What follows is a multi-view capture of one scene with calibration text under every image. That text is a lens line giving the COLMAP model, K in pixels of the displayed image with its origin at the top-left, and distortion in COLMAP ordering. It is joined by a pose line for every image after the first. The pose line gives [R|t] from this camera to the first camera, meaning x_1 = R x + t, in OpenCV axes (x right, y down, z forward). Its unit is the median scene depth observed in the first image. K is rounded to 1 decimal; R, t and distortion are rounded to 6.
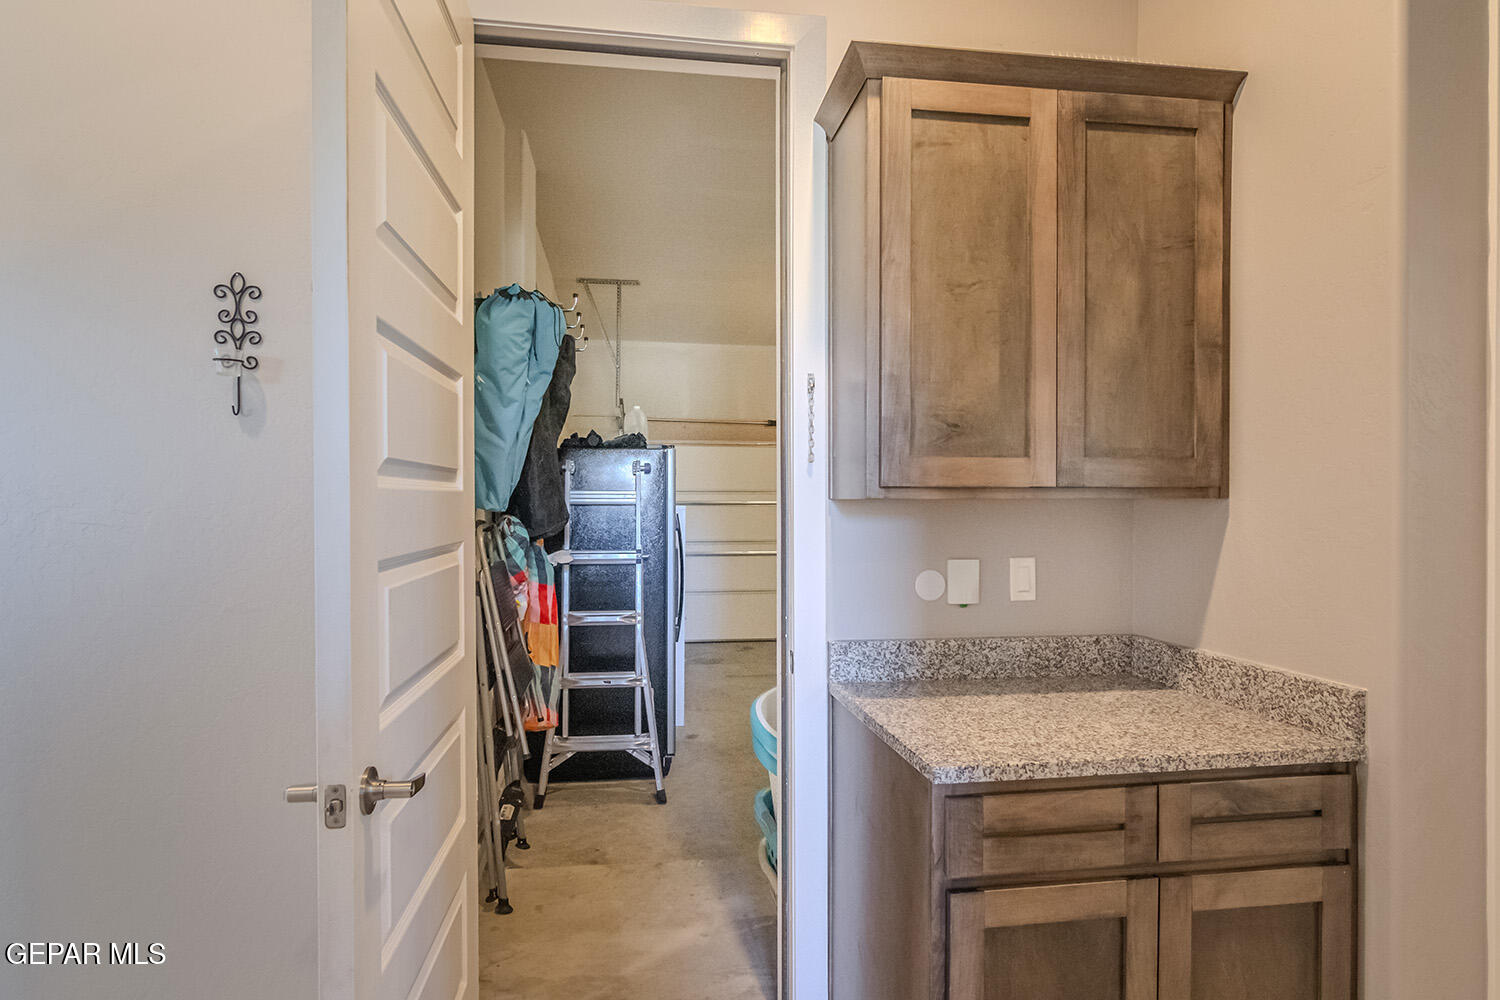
lens RADIAL K [[796.1, 0, 744.9], [0, 796.1, 510.2], [0, 0, 1]] dist [-0.002267, 0.002805]
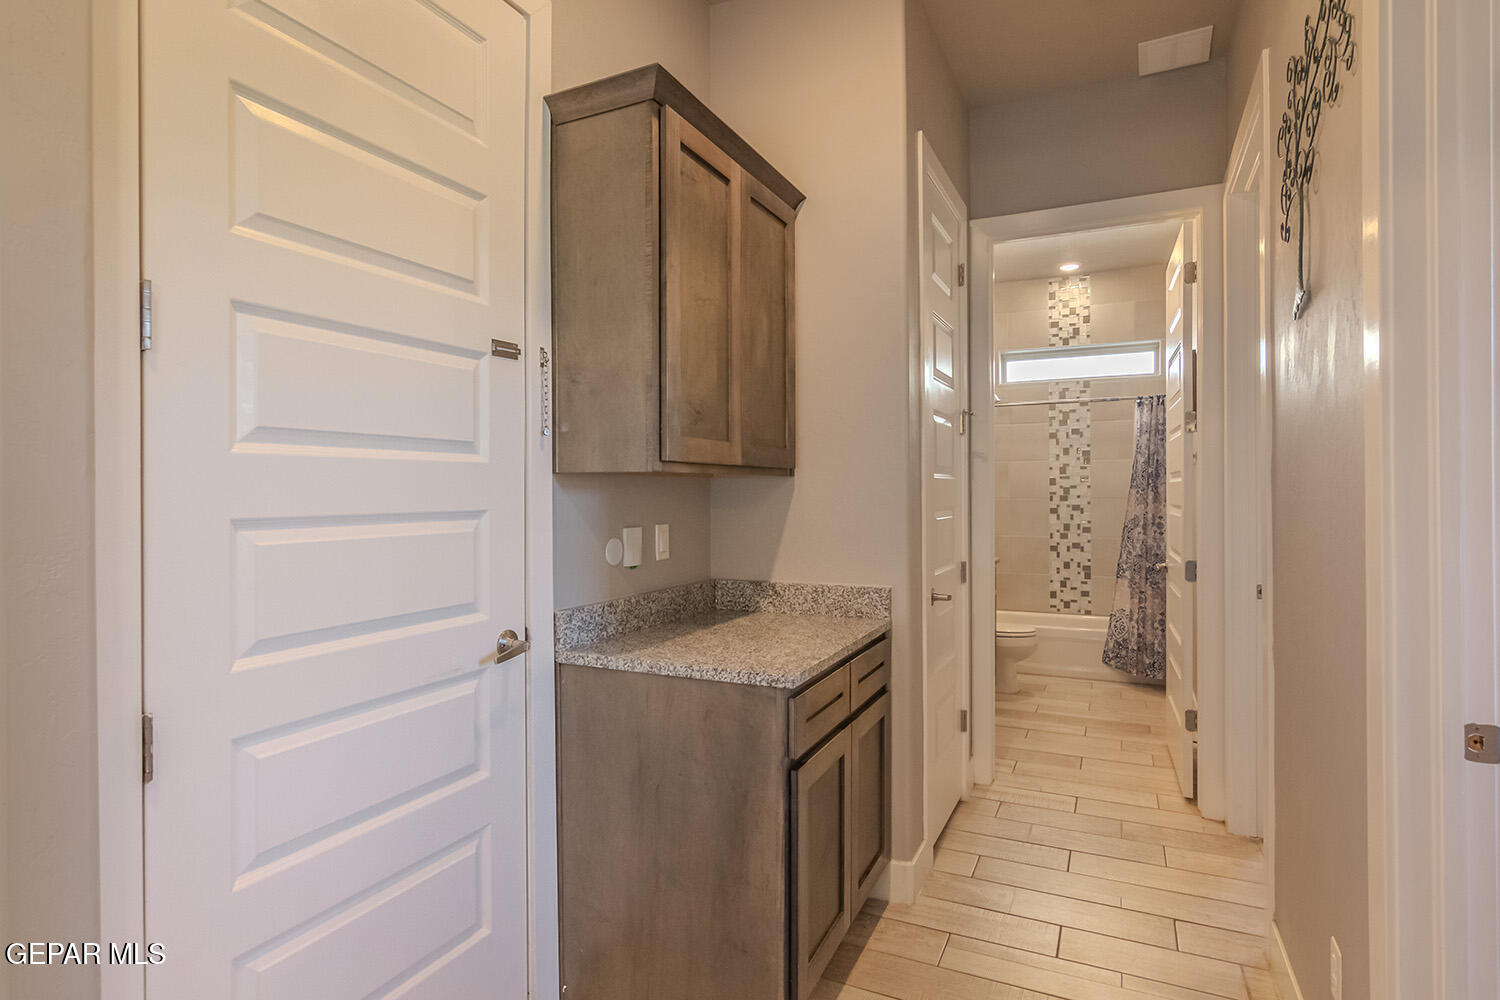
lens RADIAL K [[796.1, 0, 738.5], [0, 796.1, 489.2], [0, 0, 1]] dist [-0.002267, 0.002805]
pose [[0.557368, -0.001858, 0.830263, -0.670790], [0.012541, 0.999902, -0.006182, 0.018029], [-0.830171, 0.013858, 0.557337, 0.257840]]
